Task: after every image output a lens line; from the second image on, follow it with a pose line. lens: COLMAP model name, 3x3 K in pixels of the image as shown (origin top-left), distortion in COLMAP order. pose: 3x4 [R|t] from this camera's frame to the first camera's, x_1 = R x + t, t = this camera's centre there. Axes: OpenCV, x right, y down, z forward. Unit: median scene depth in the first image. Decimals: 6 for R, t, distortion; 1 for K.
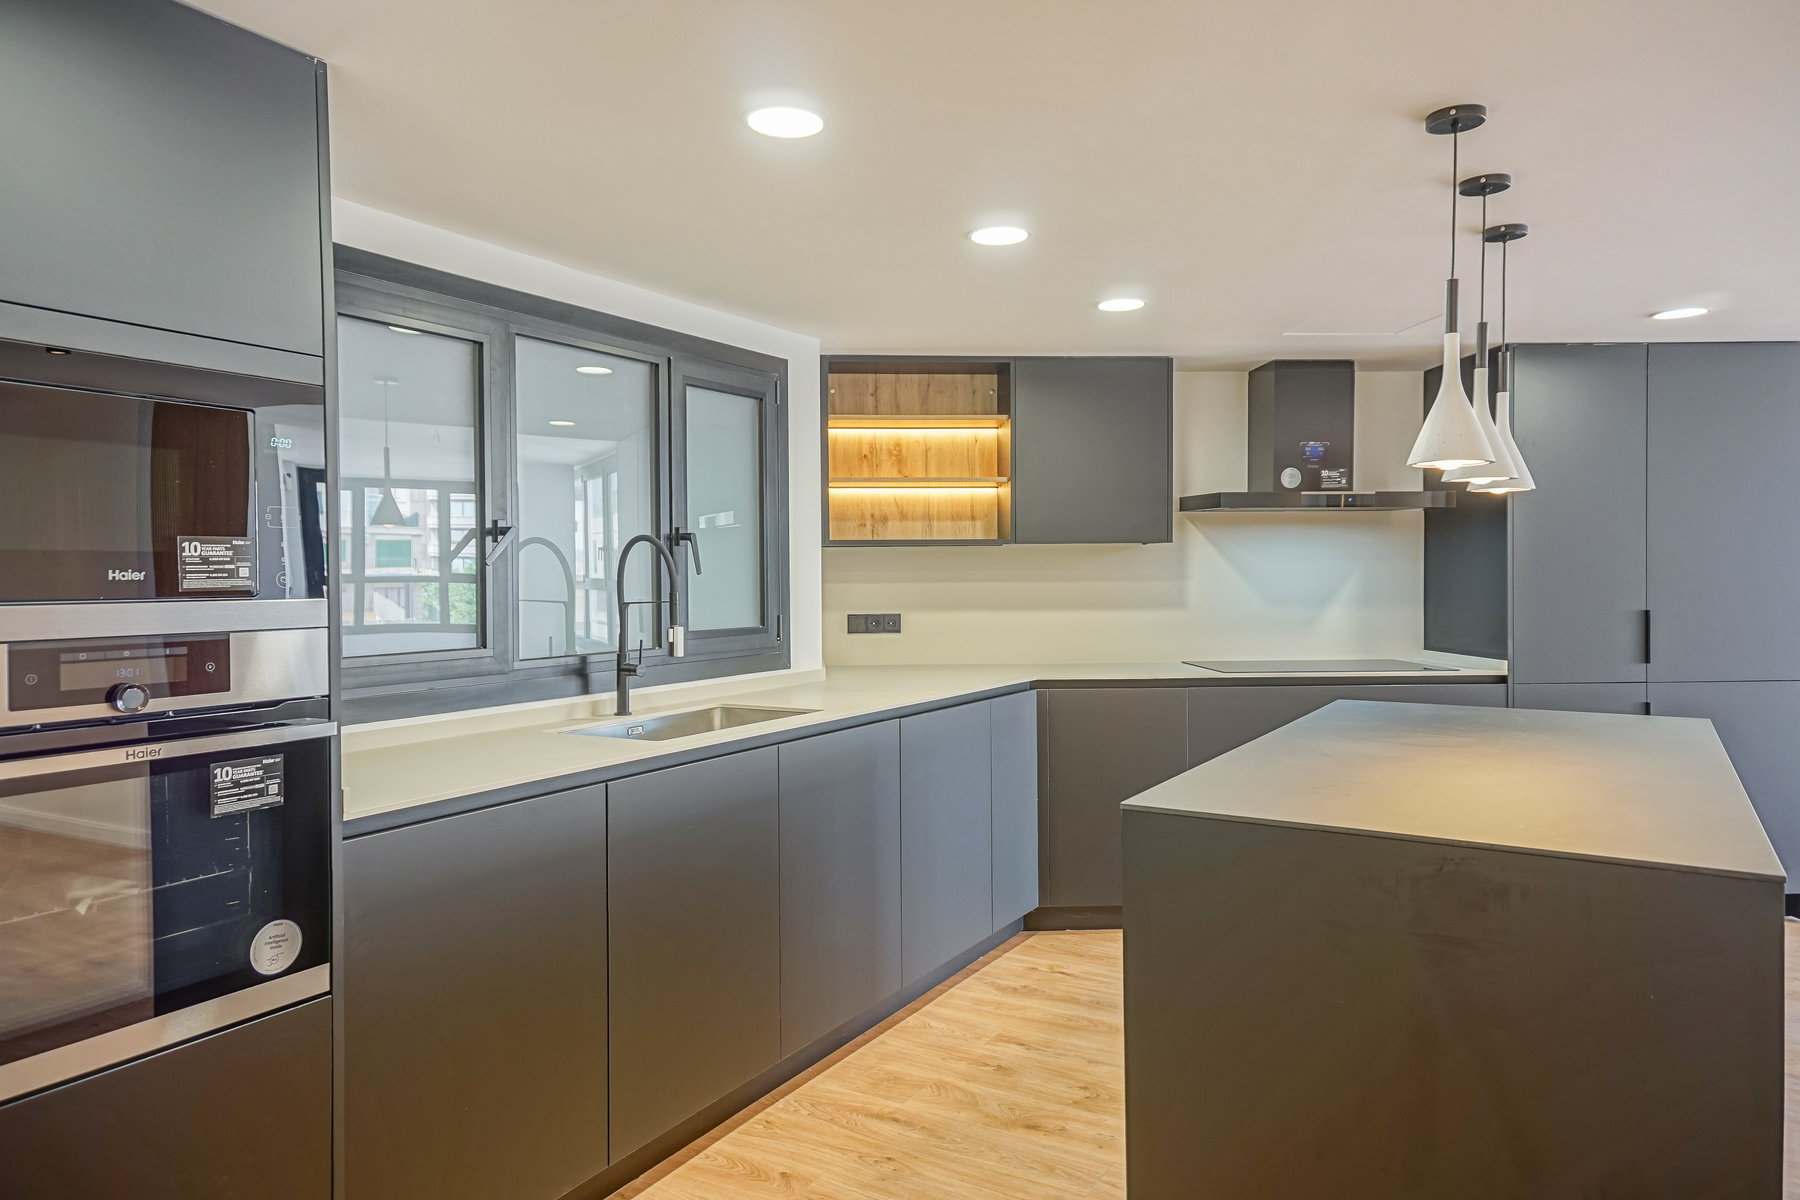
lens RADIAL K [[1204.0, 0, 900.0], [0, 1204.0, 600.0], [0, 0, 1]] dist [0.056635, -0.000316]
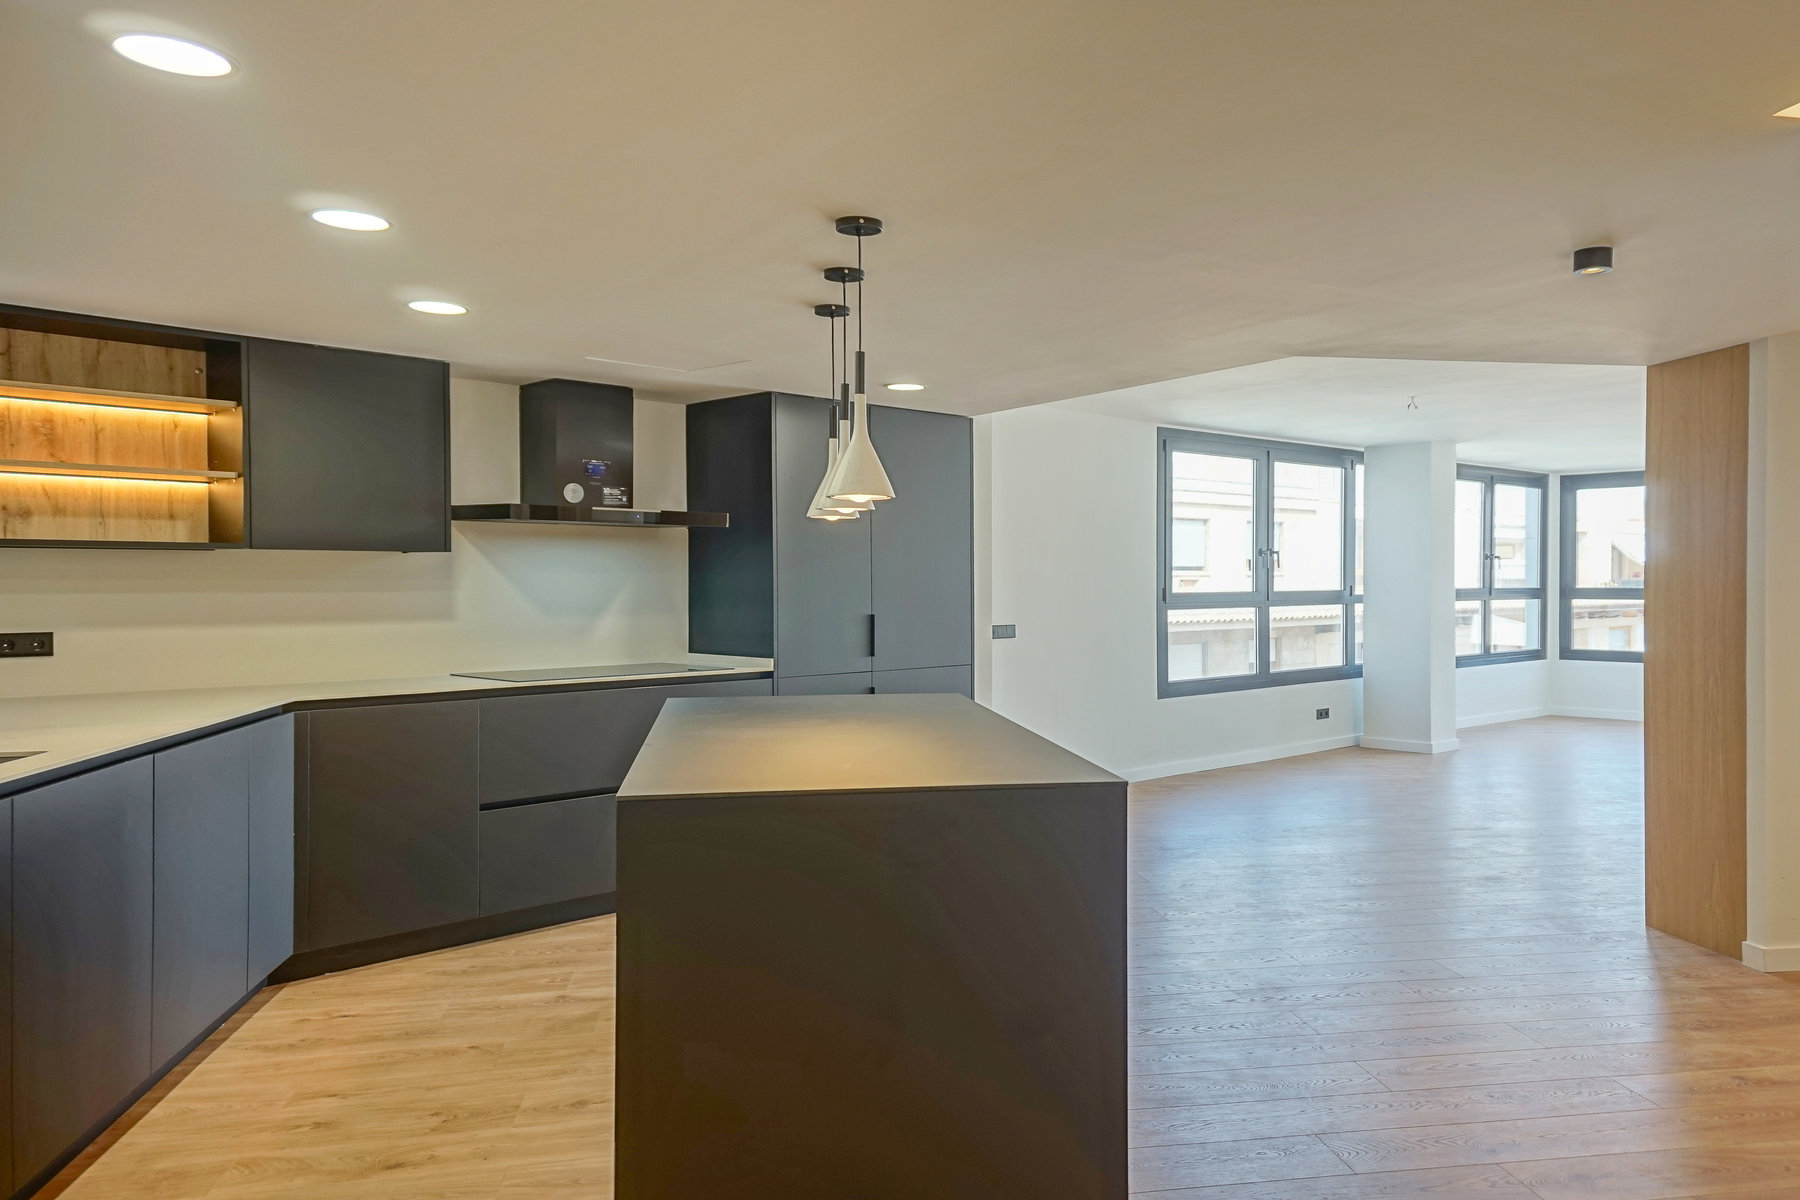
lens RADIAL K [[1217.5, 0, 900.0], [0, 1217.5, 600.0], [0, 0, 1]] dist [0.071860, -0.039566]
pose [[0.785597, -0.002985, 0.618731, -0.111846], [0.008882, 0.999940, -0.006454, 0.001101], [-0.618674, 0.010565, 0.785576, -0.005464]]
